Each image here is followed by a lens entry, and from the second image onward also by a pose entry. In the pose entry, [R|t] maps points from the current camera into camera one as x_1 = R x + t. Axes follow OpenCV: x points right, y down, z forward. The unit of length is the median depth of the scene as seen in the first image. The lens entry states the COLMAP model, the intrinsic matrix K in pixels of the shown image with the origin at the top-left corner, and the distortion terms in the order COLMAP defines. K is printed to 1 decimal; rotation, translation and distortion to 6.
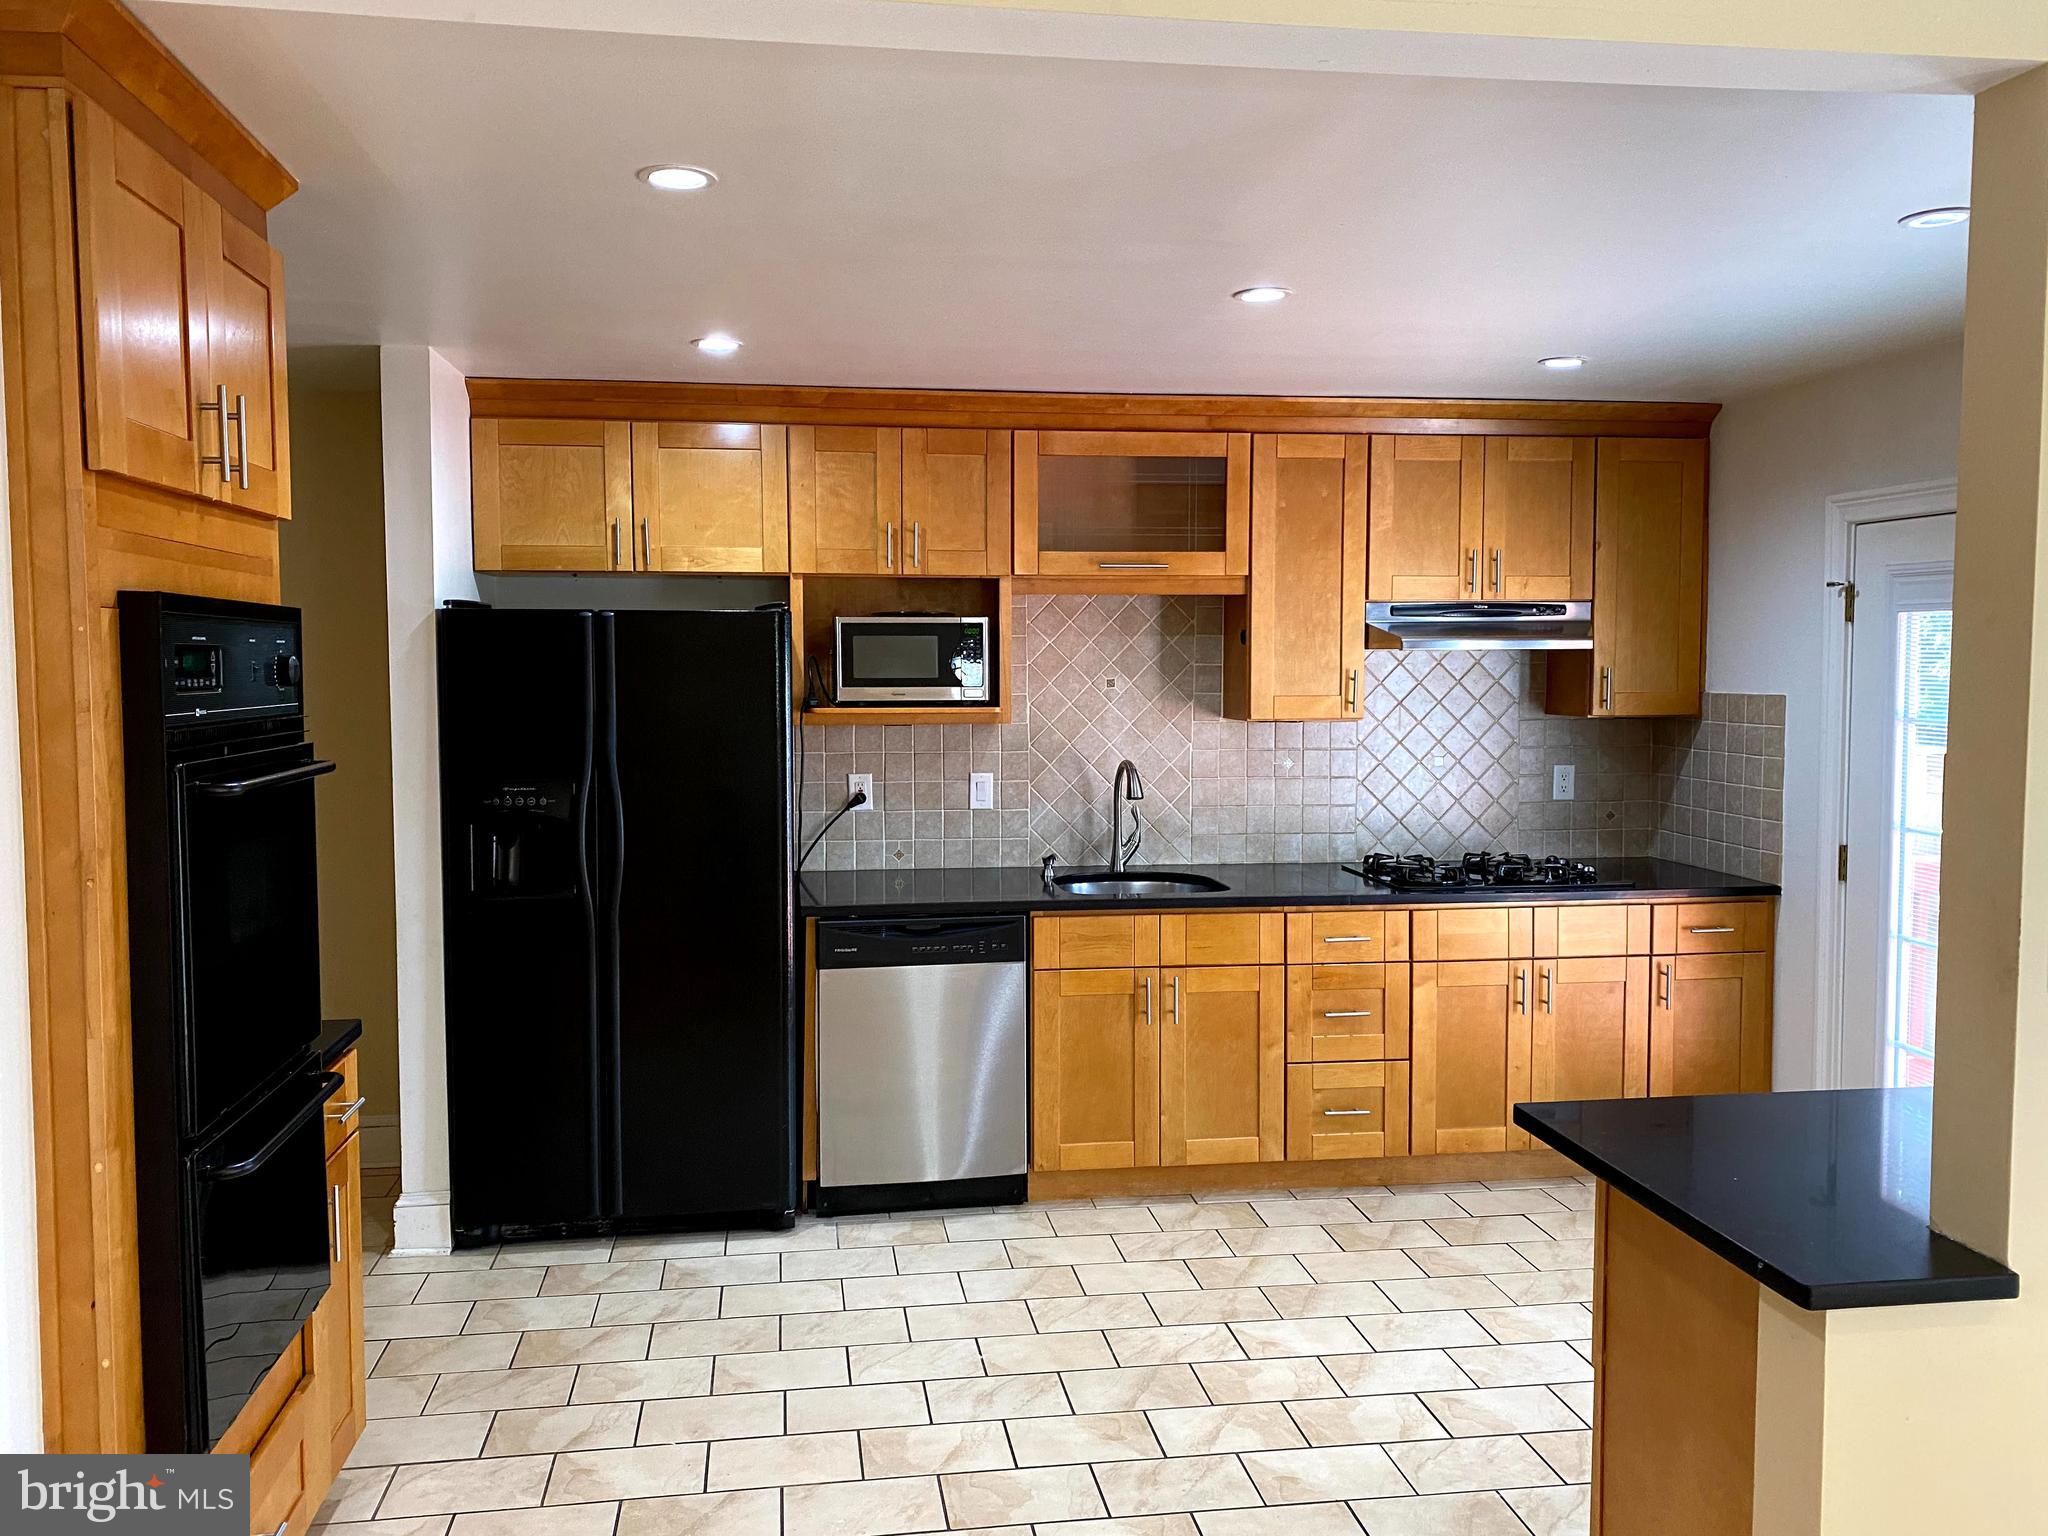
lens RADIAL K [[1576.6, 0, 1015.7], [0, 1576.6, 745.8], [0, 0, 1]] dist [0.062115, -0.068852]
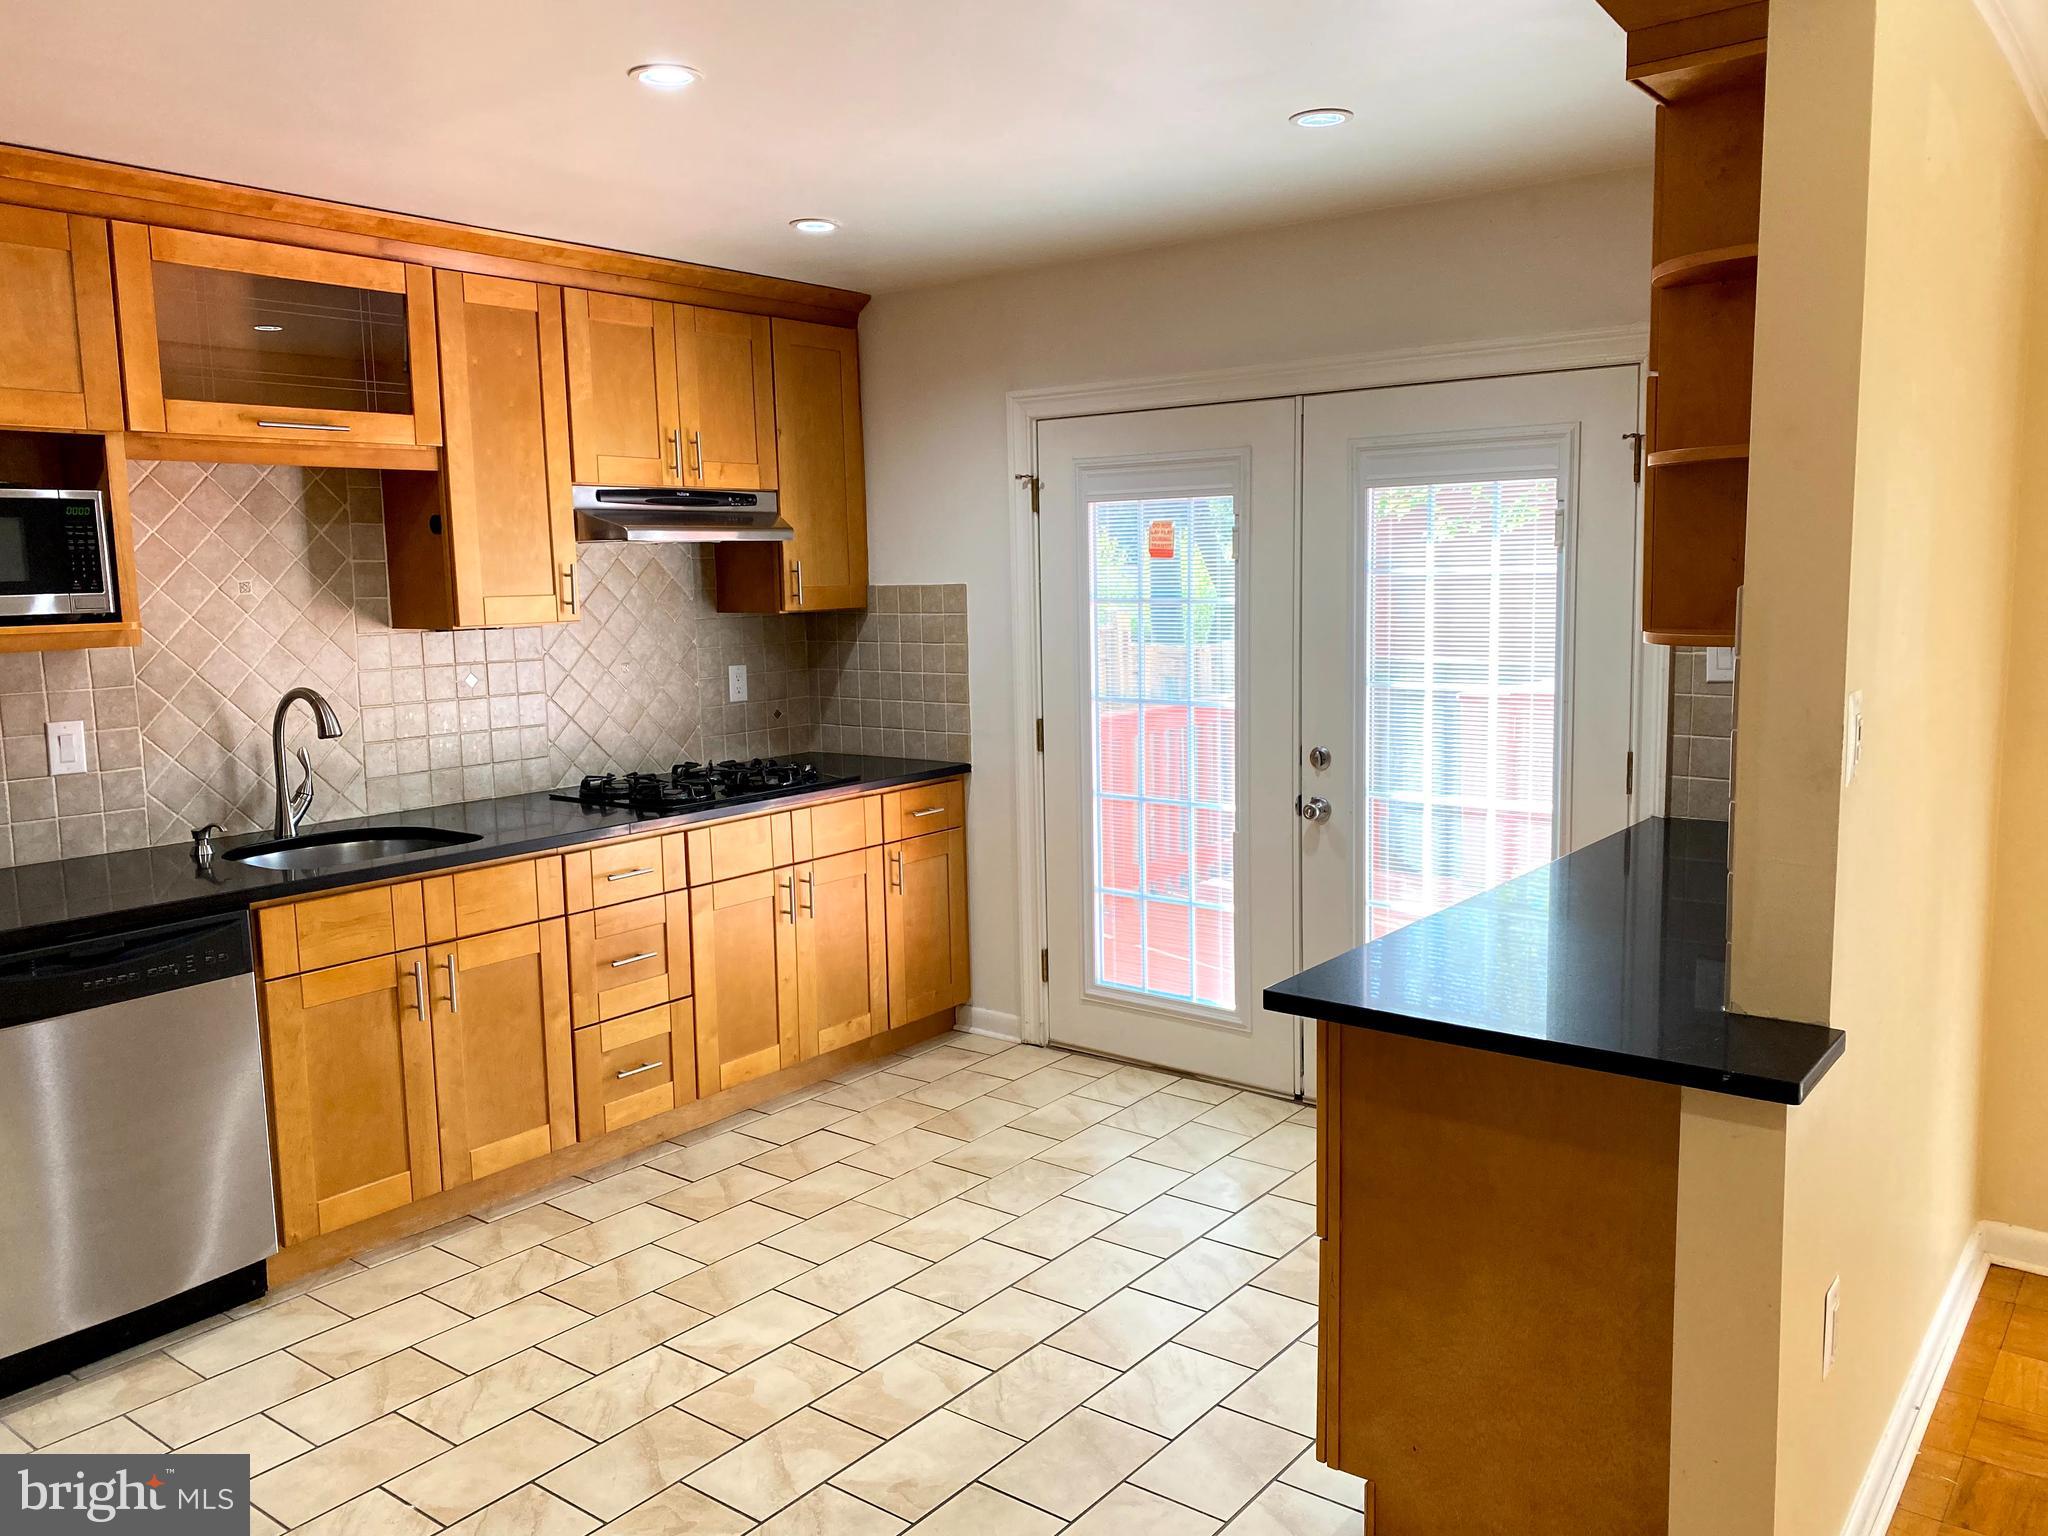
lens RADIAL K [[1576.6, 0, 1023.9], [0, 1576.6, 763.3], [0, 0, 1]] dist [0.062115, -0.068852]
pose [[0.721893, -0.100236, 0.684706, -0.215977], [0.057330, 0.994715, 0.085175, -0.000159], [-0.689625, -0.022233, 0.723825, 0.215580]]
